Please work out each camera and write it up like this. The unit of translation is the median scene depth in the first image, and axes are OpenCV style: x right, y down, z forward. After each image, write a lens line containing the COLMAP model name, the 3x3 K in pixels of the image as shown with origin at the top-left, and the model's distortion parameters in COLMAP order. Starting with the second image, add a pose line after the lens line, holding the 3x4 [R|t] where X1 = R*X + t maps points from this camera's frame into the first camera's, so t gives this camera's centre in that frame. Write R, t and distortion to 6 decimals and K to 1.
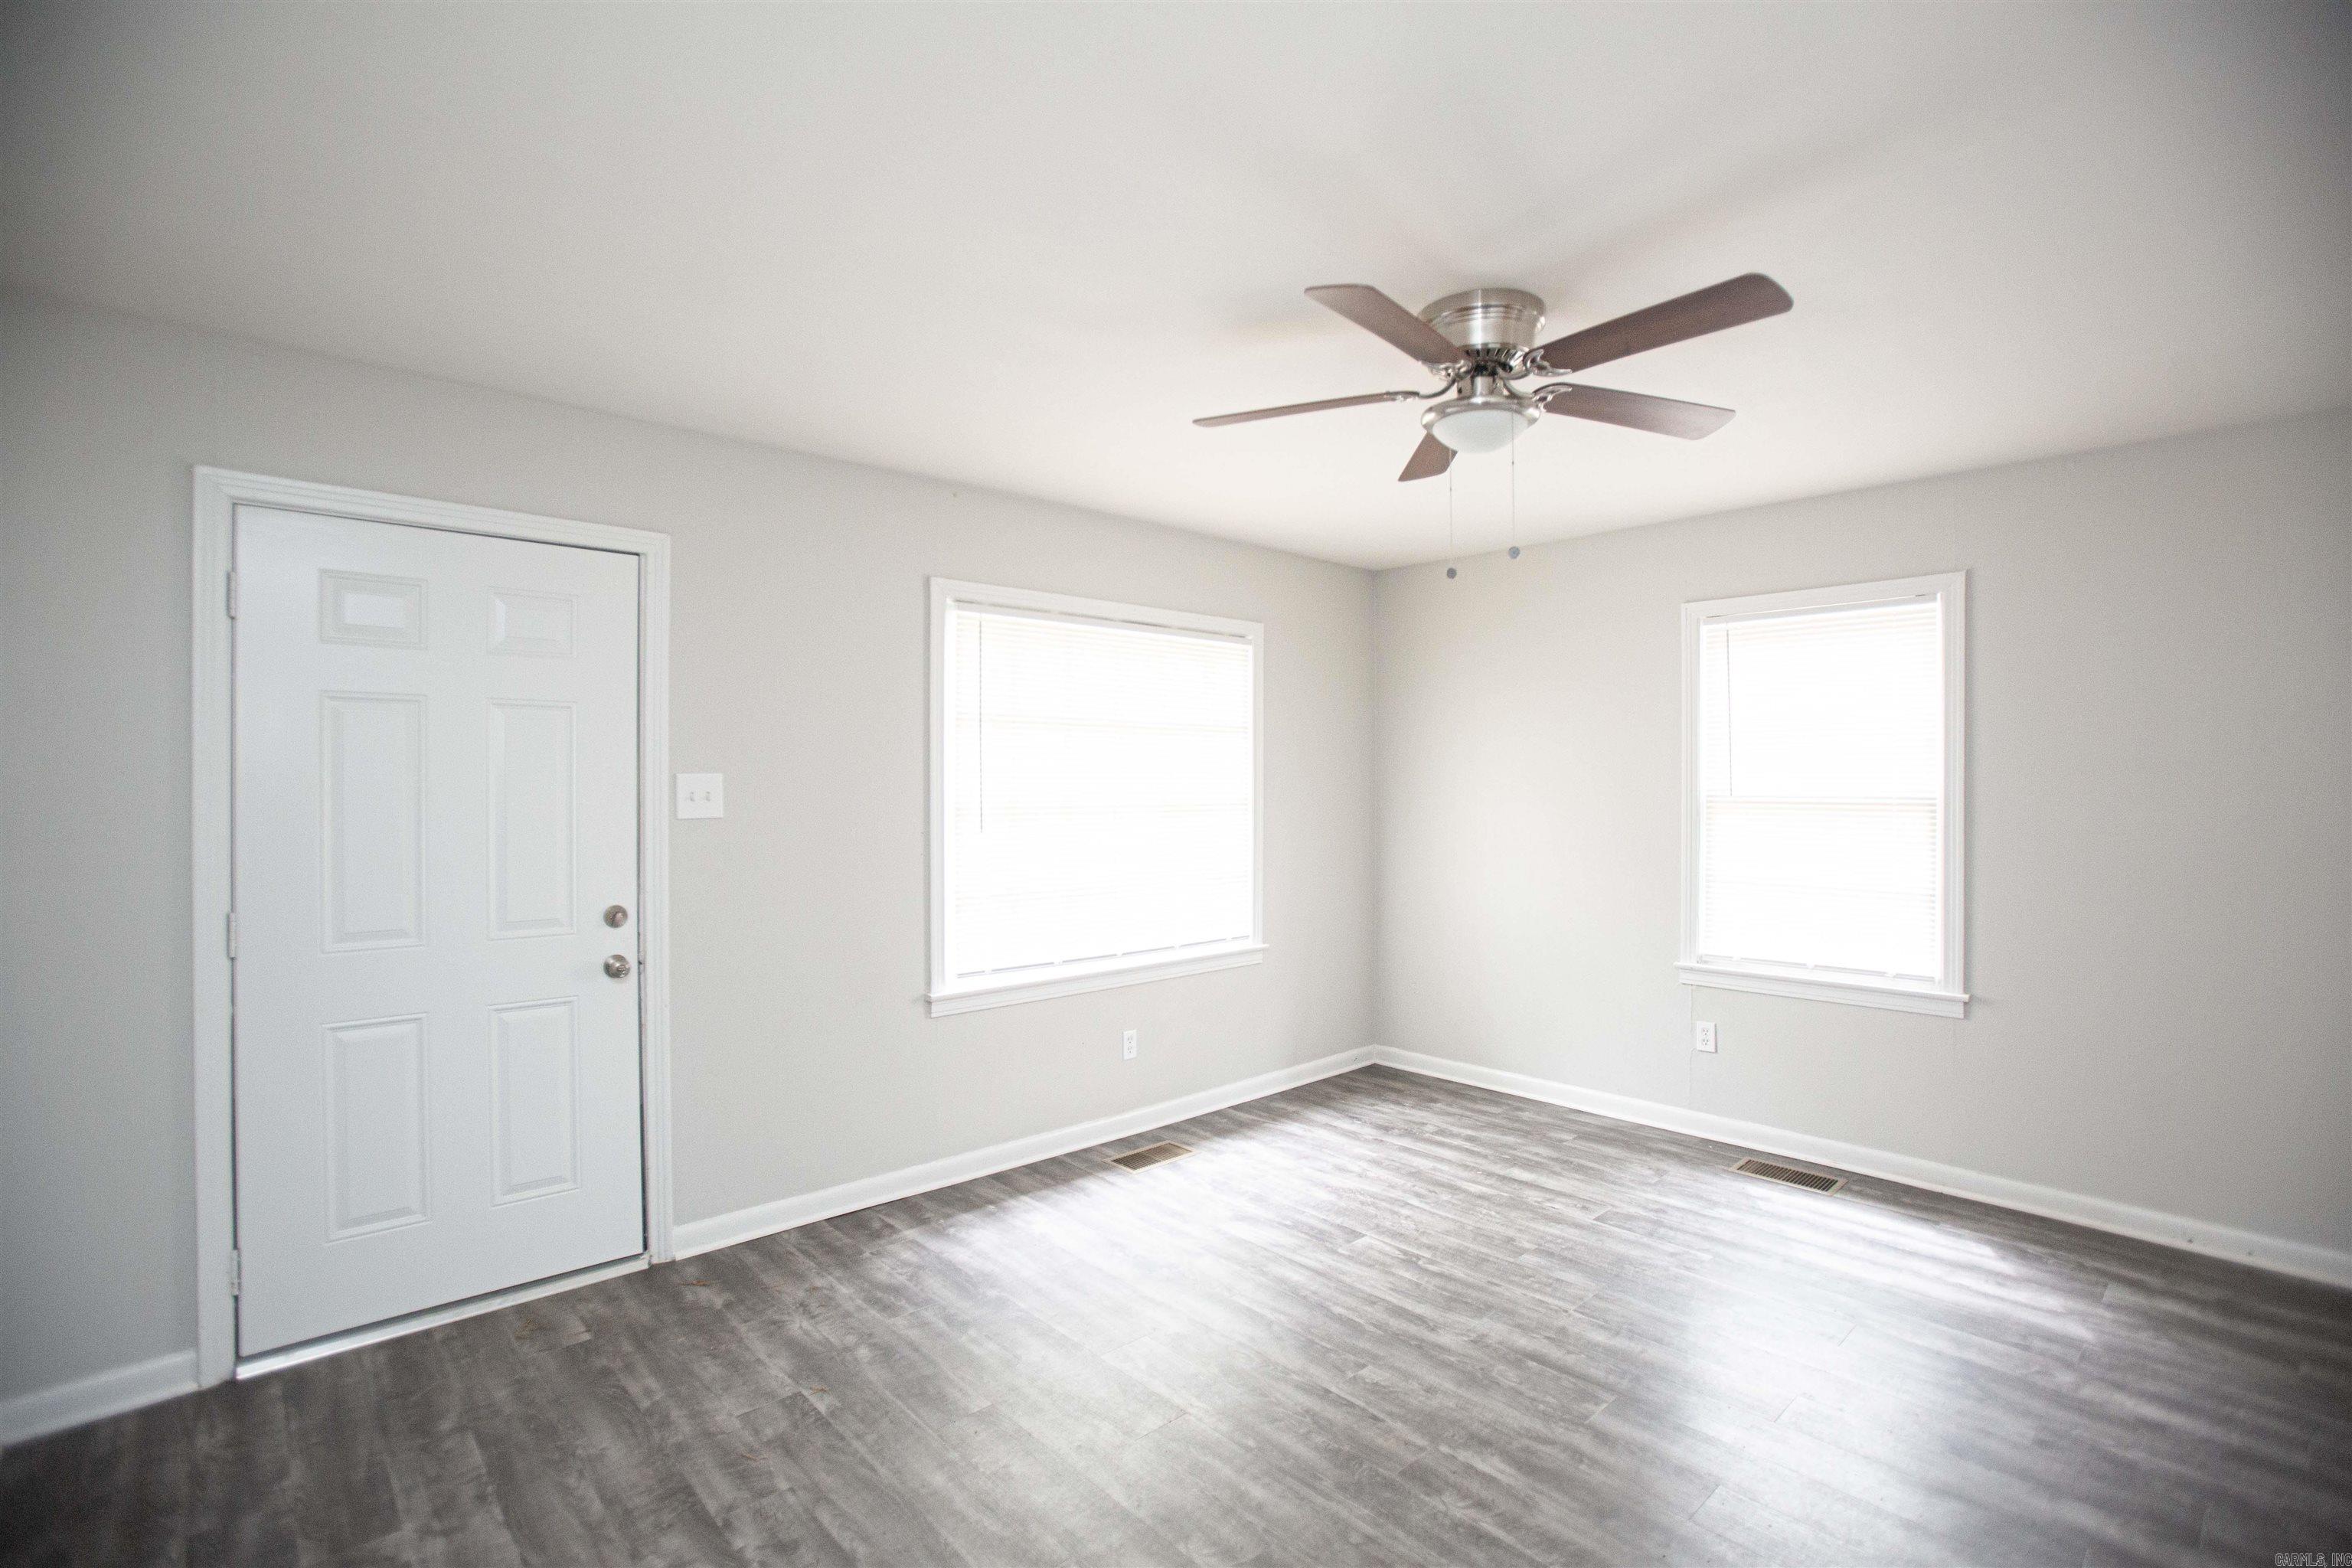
lens RADIAL K [[1104.2, 0, 1176.0], [0, 1104.2, 784.0], [0, 0, 1]] dist [-0.071197, 0.029905]
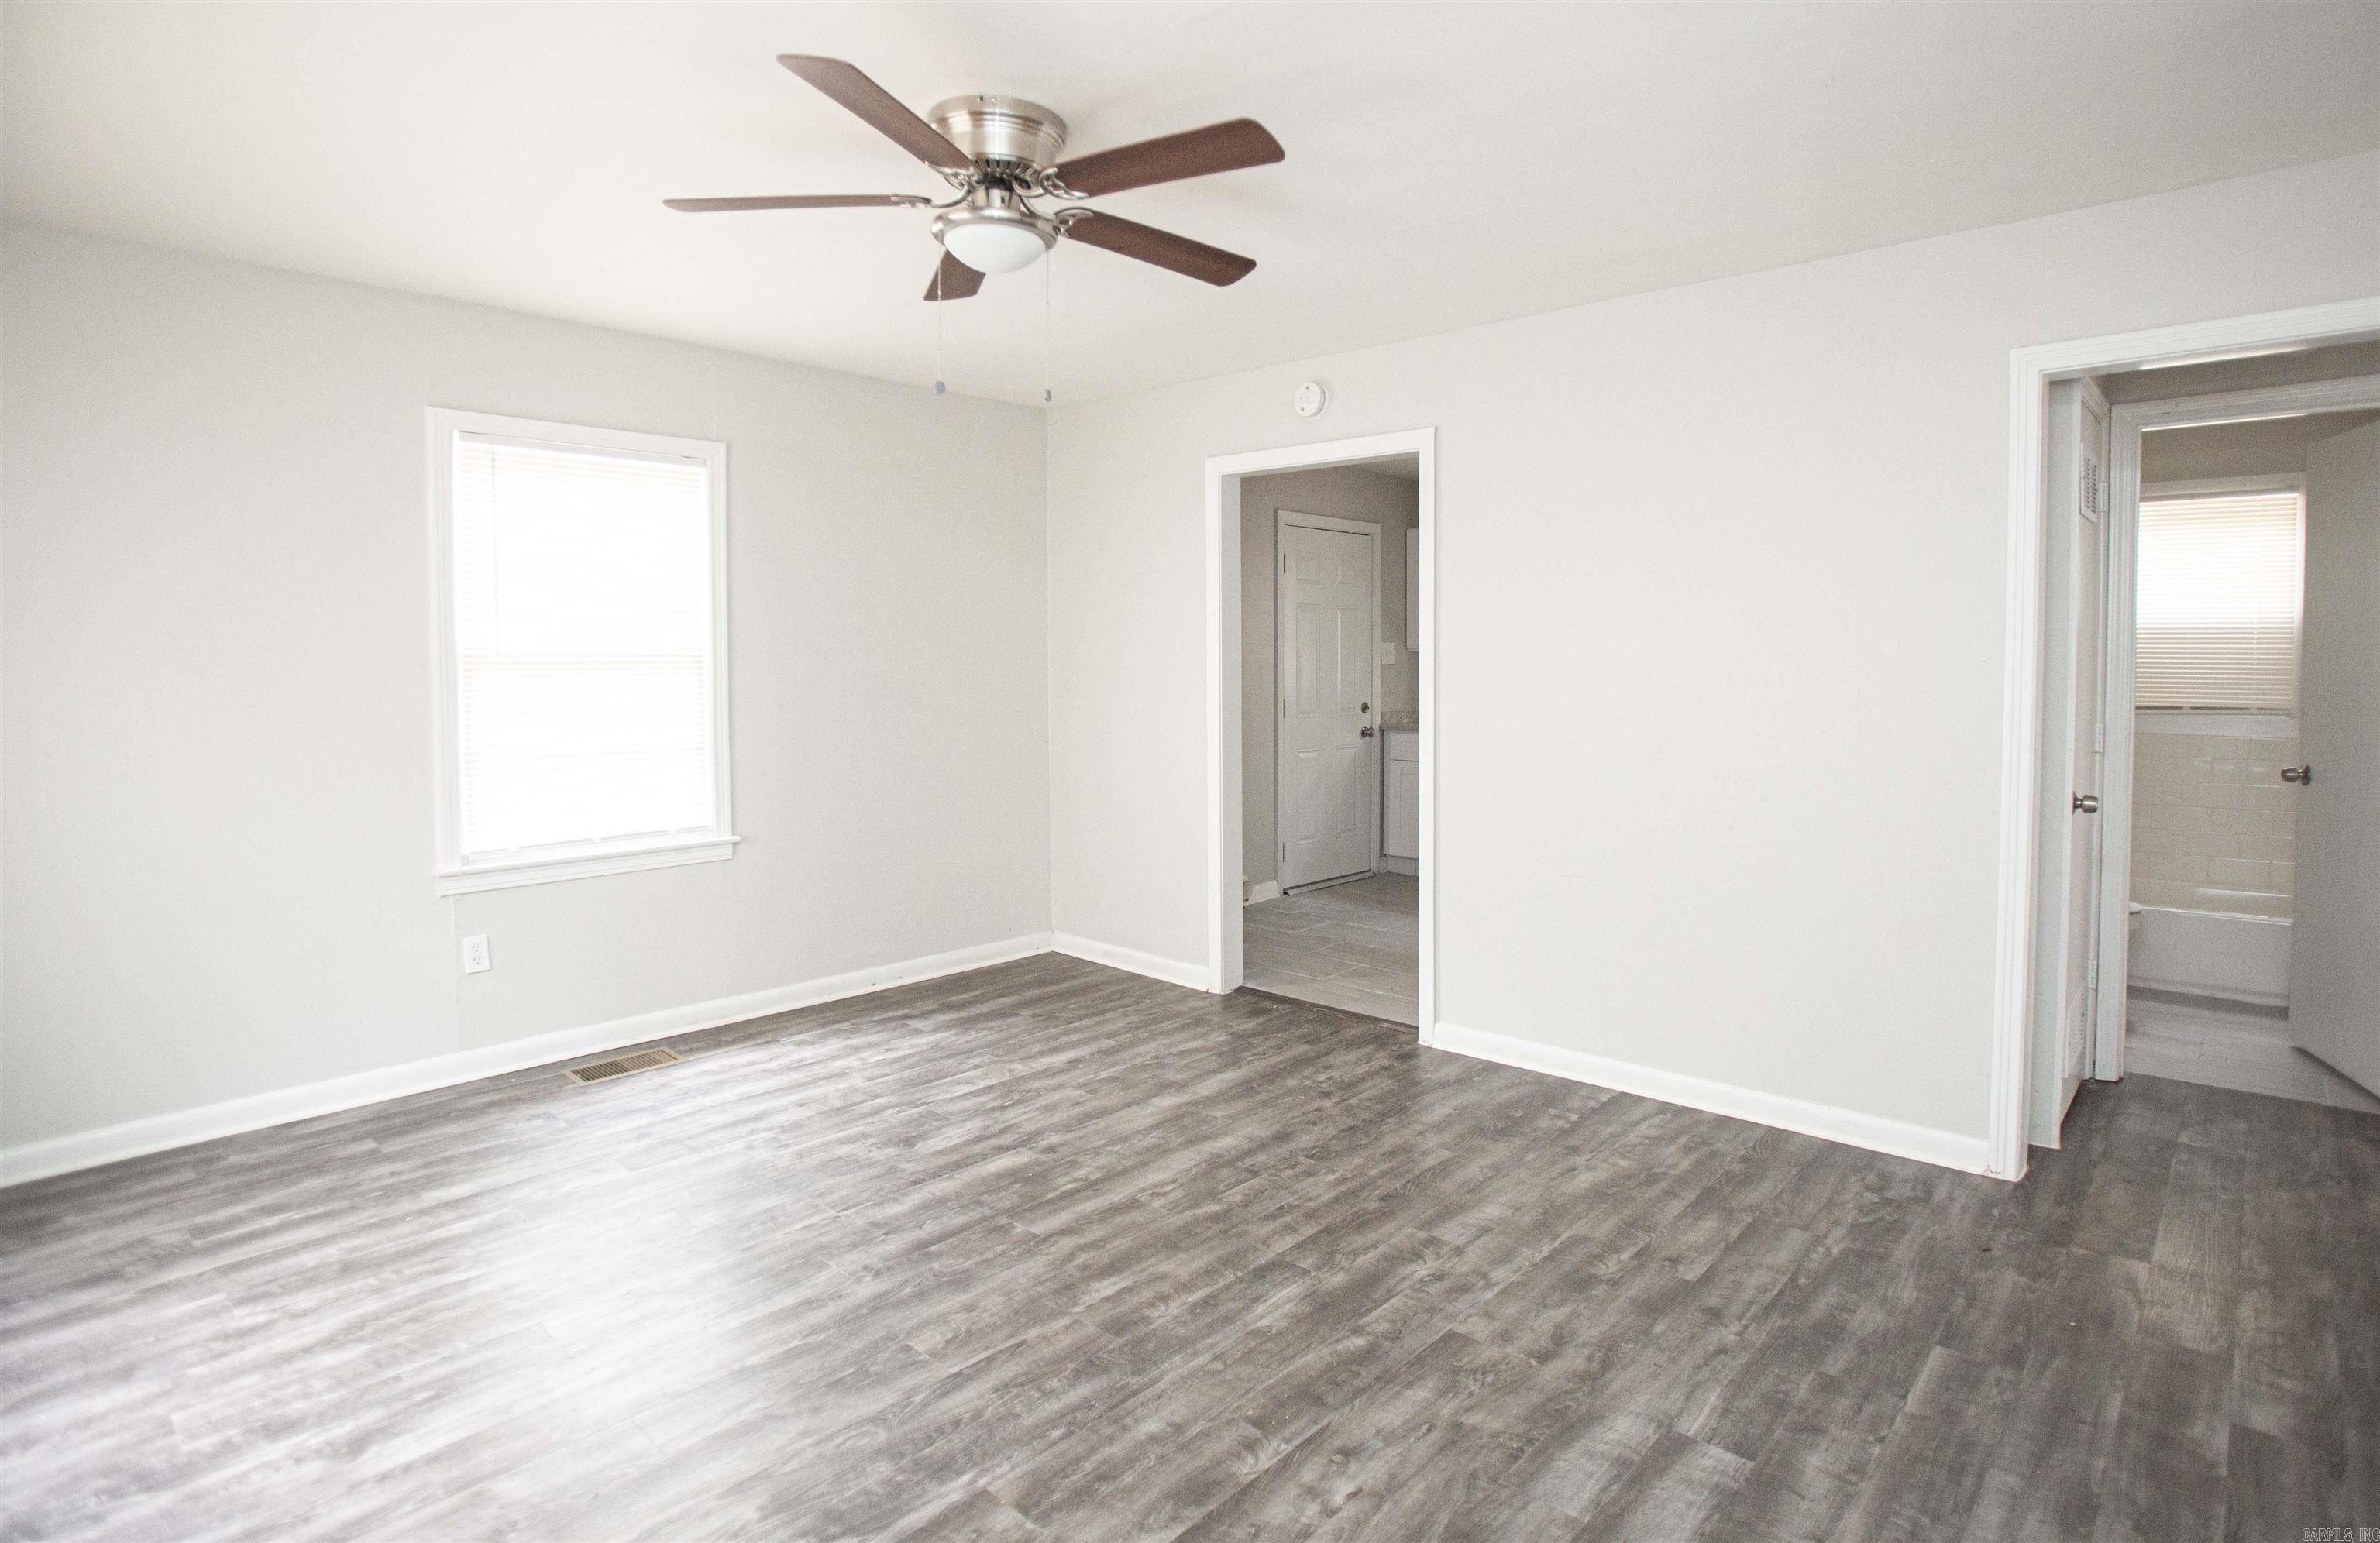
lens RADIAL K [[1227.9, 0, 1251.3], [0, 1227.9, 705.5], [0, 0, 1]] dist [-0.061430, 0.025072]
pose [[-0.127952, -0.038068, 0.991049, -0.478607], [0.003636, 0.999238, 0.038852, 0.016395], [-0.991774, 0.008575, -0.127717, 0.559553]]
